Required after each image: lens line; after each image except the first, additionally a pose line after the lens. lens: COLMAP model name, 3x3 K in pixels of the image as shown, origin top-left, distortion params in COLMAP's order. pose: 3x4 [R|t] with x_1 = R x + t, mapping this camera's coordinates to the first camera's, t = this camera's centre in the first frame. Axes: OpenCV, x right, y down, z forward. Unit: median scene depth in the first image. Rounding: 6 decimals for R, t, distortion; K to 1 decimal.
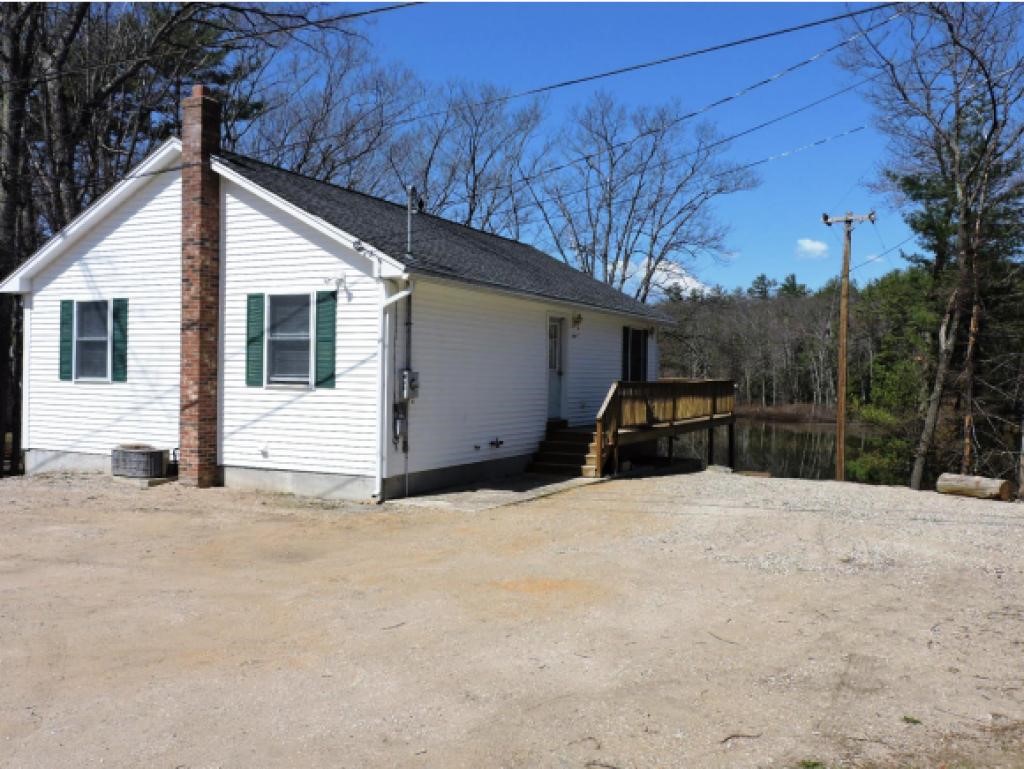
lens RADIAL K [[892.5, 0, 516.4], [0, 892.5, 383.0], [0, 0, 1]] dist [-0.017680, 0.006004]
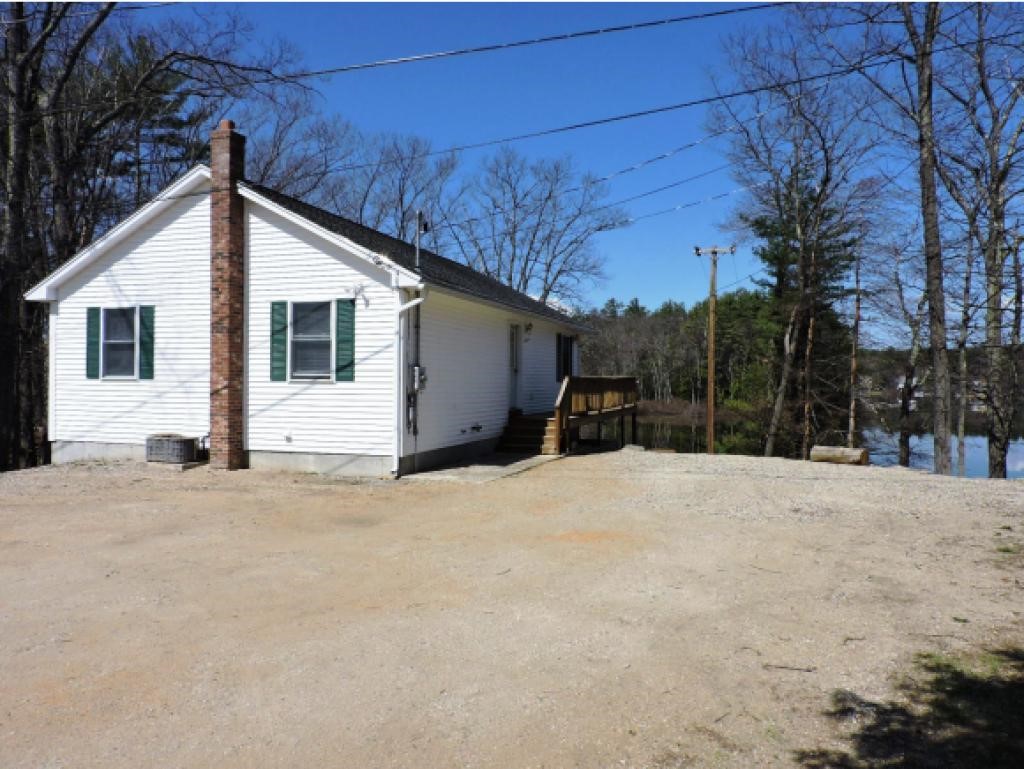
lens RADIAL K [[730.0, 0, 508.6], [0, 730.0, 382.1], [0, 0, 1]] dist [-0.018571, 0.001992]
pose [[0.989947, -0.009279, 0.141131, -0.120766], [0.010273, 0.999927, -0.006317, 0.012810], [-0.141063, 0.007703, 0.989971, 0.019491]]
